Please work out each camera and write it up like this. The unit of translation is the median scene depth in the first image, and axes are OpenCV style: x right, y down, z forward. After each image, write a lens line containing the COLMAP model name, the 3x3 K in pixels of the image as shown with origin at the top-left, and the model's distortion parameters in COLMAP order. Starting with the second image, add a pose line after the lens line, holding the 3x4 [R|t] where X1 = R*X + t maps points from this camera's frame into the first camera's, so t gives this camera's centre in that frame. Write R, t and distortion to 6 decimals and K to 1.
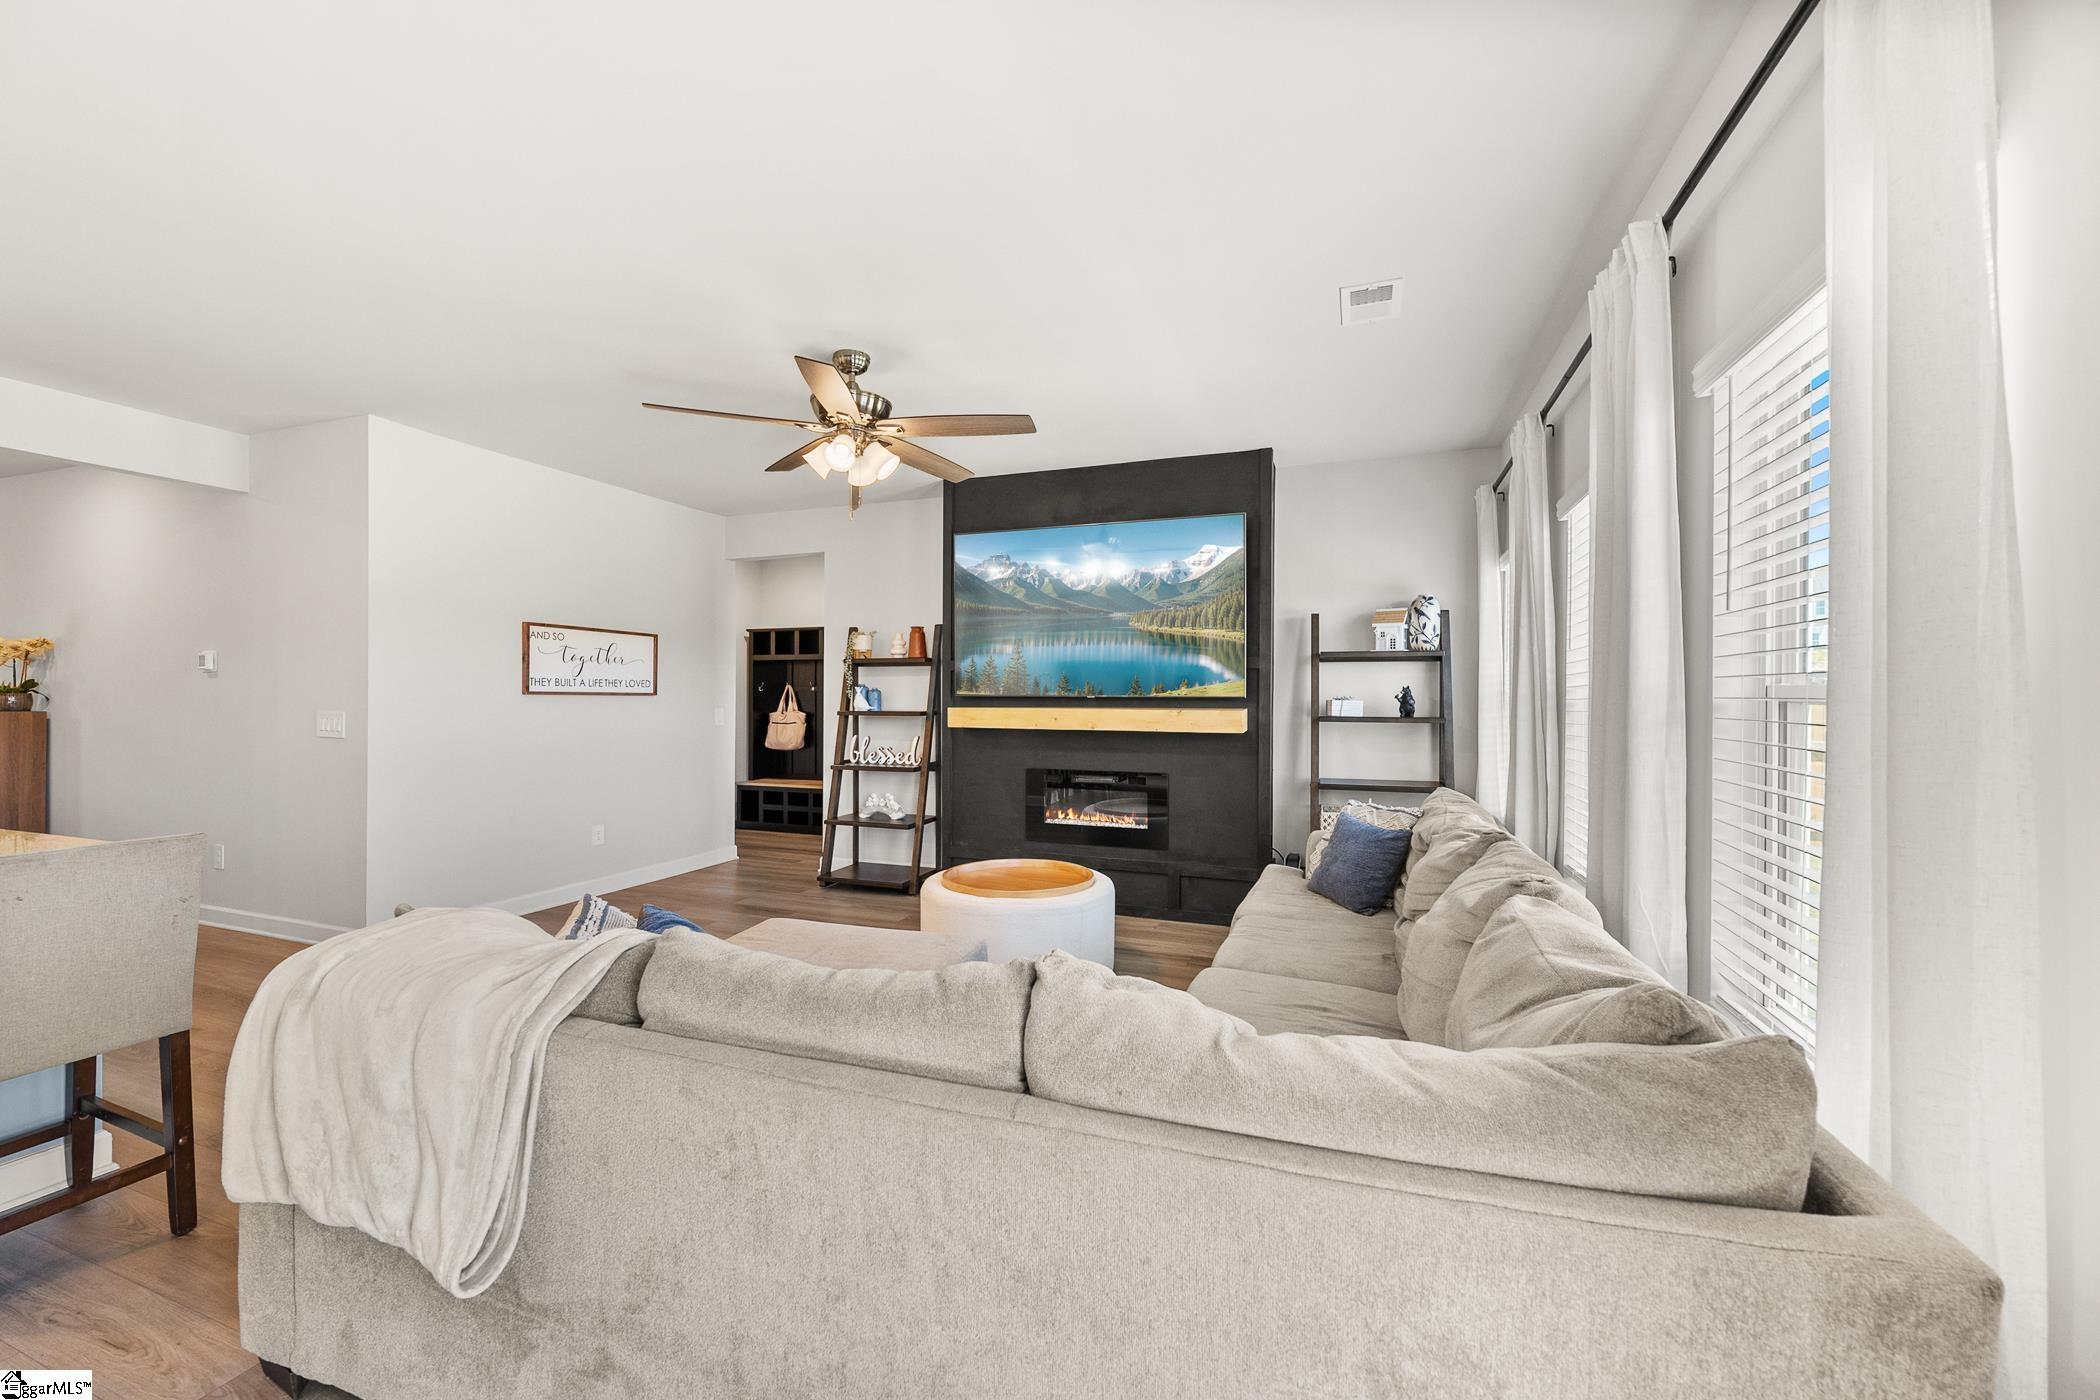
lens RADIAL K [[830.7, 0, 1063.8], [0, 830.7, 715.5], [0, 0, 1]] dist [-0.002662, 0.000412]
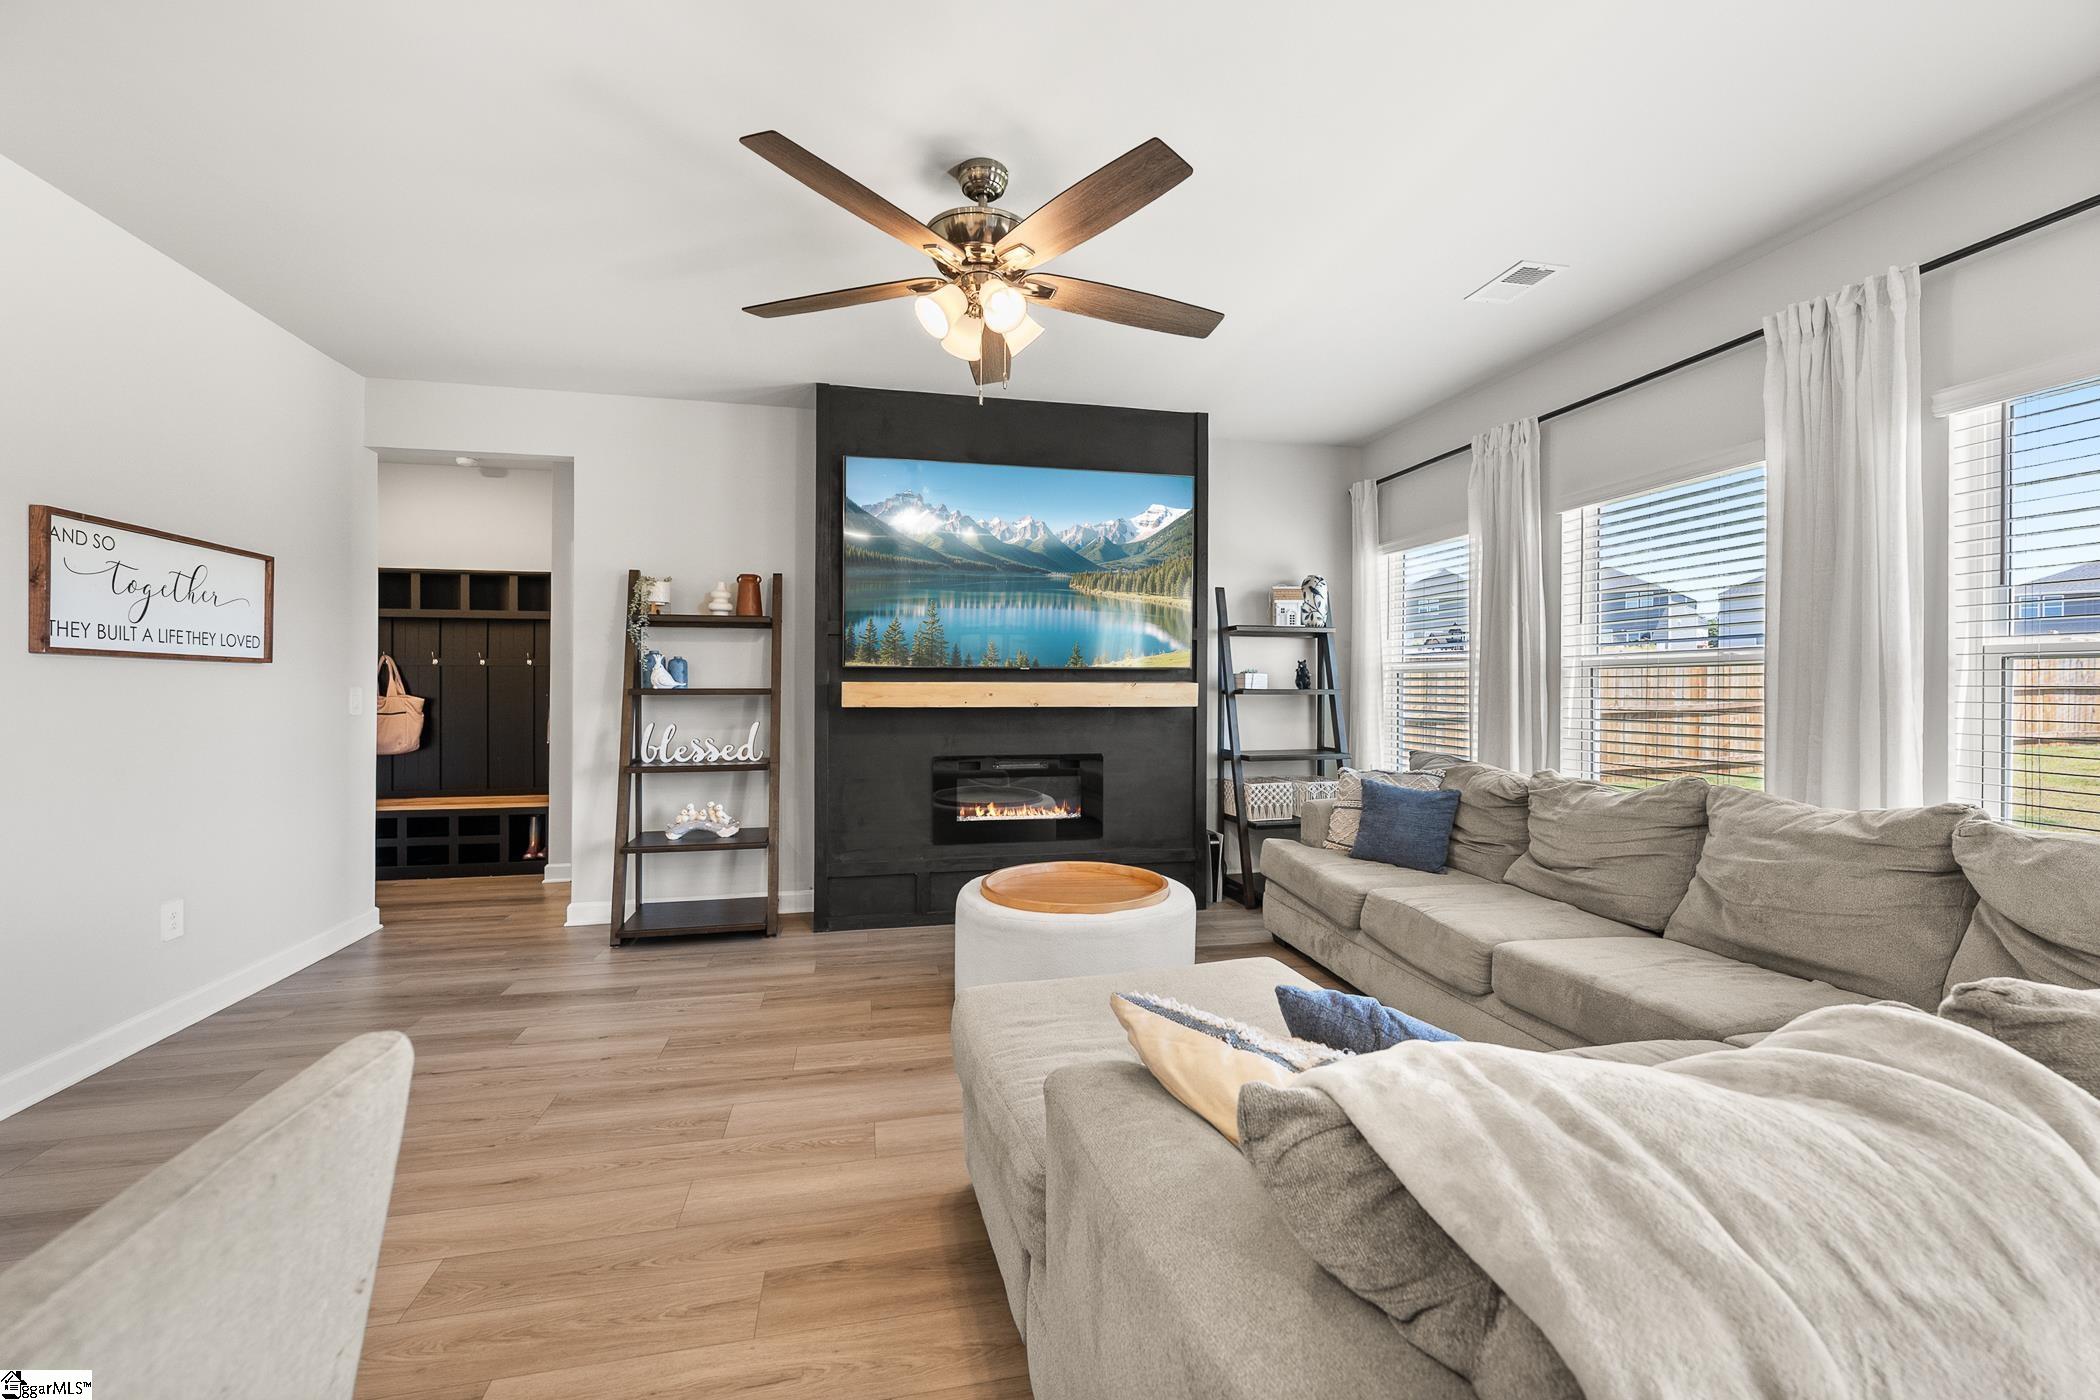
lens RADIAL K [[830.7, 0, 1037.4], [0, 830.7, 690.7], [0, 0, 1]] dist [-0.002662, 0.000412]
pose [[0.842322, -0.005179, 0.538949, -0.397798], [0.015104, 0.999788, -0.013998, 0.012276], [-0.538762, 0.019931, 0.842222, 0.259004]]
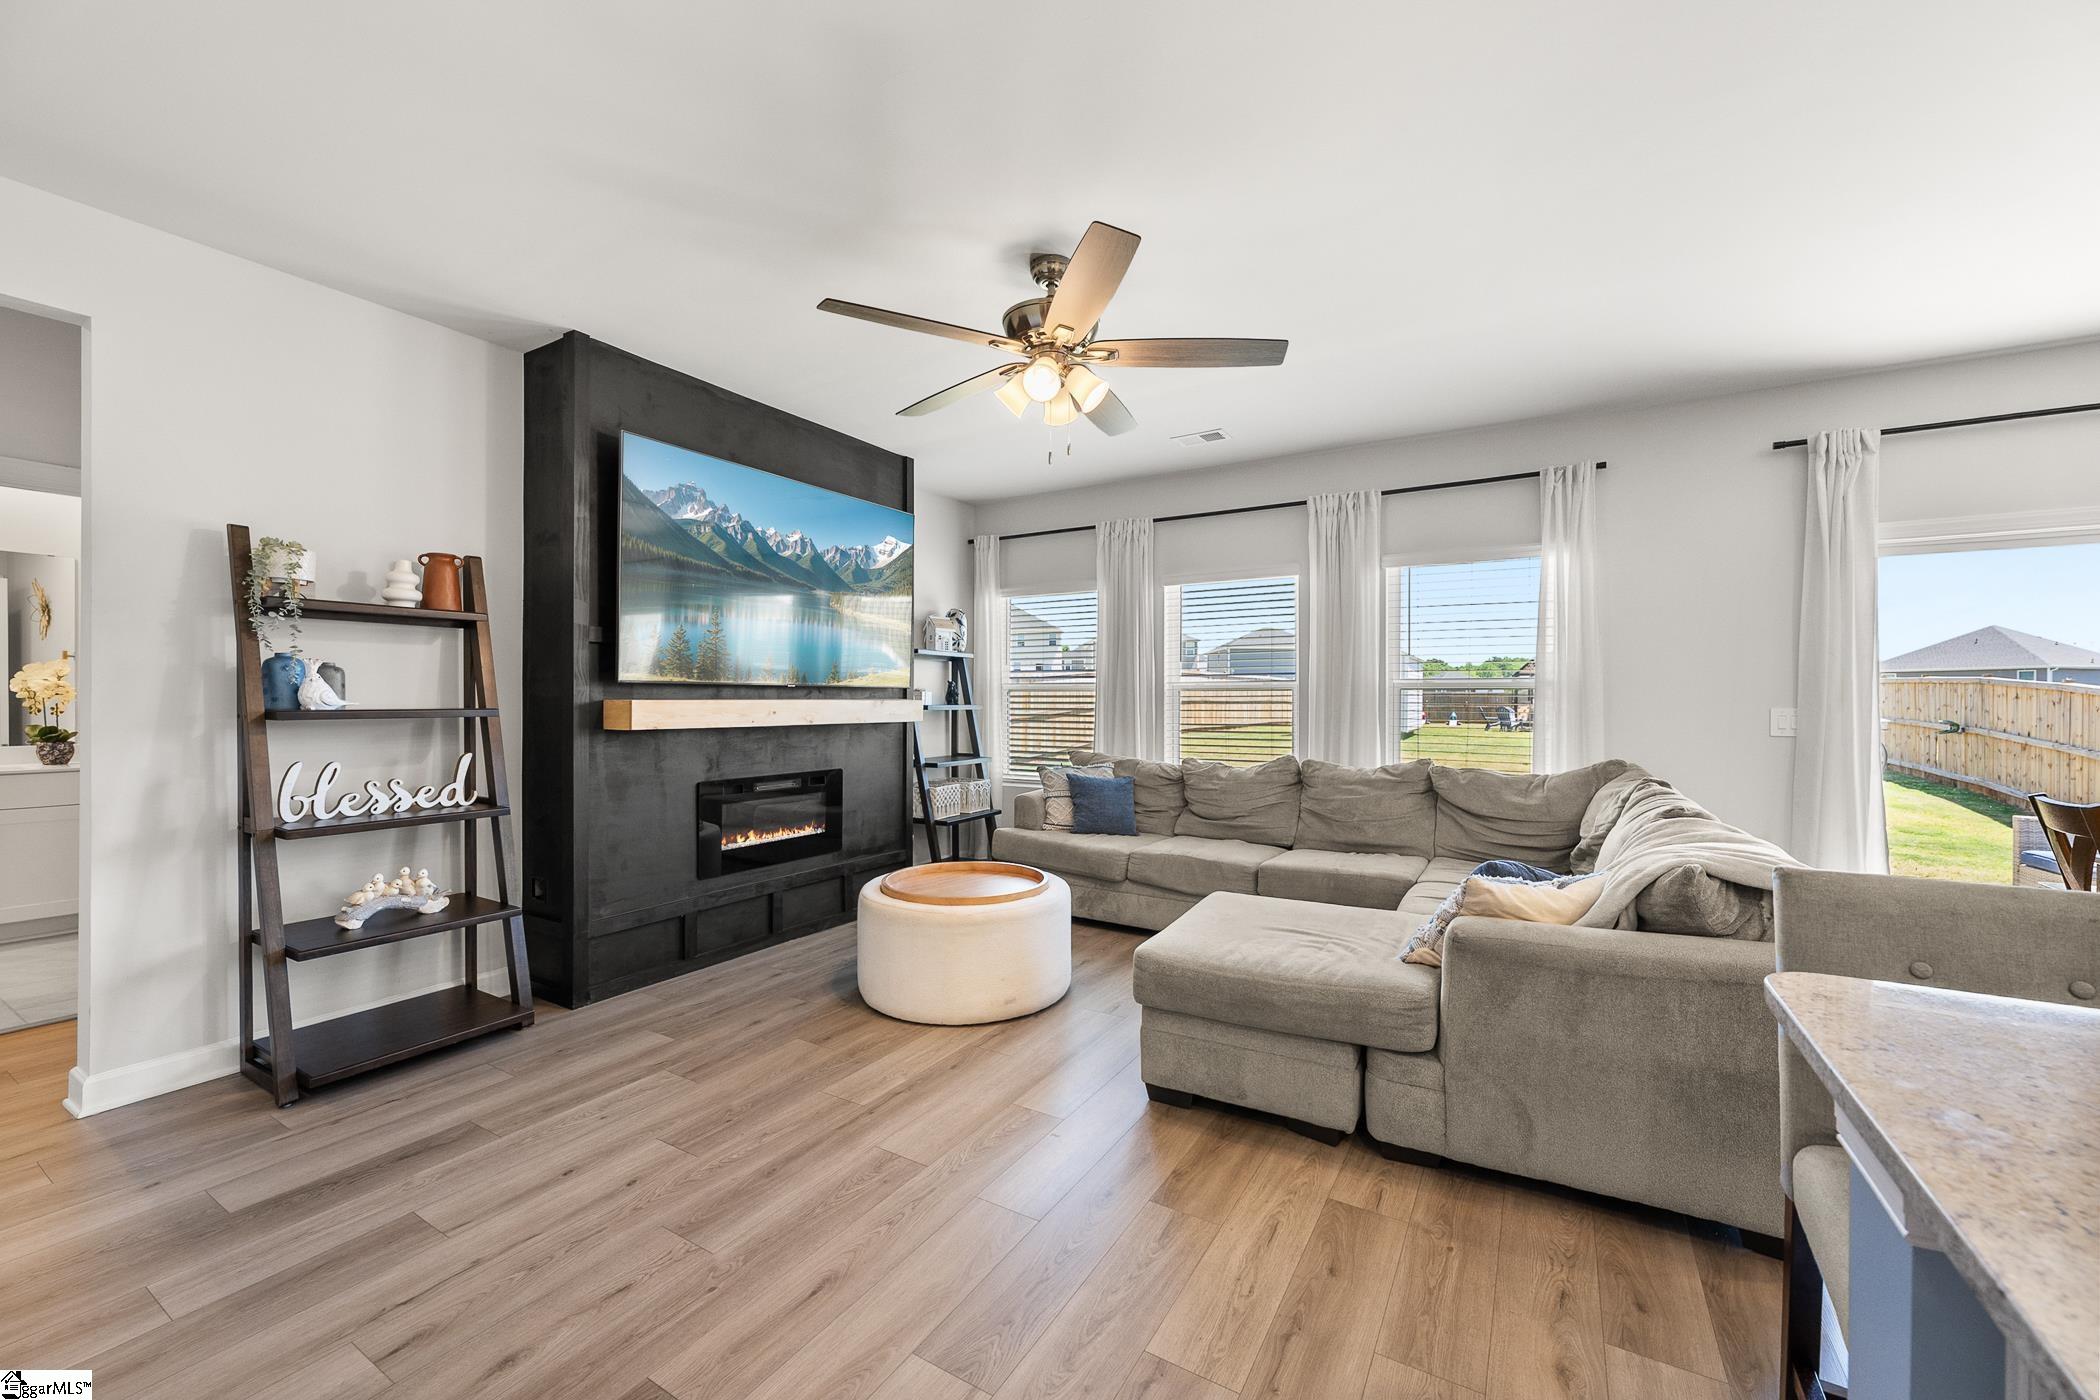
lens RADIAL K [[830.7, 0, 1044.0], [0, 830.7, 698.2], [0, 0, 1]] dist [-0.002662, 0.000412]
pose [[0.192098, -0.001883, 0.981374, -0.705406], [0.023625, 0.999717, -0.002706, -0.001042], [-0.981091, 0.023704, 0.192088, 0.560532]]
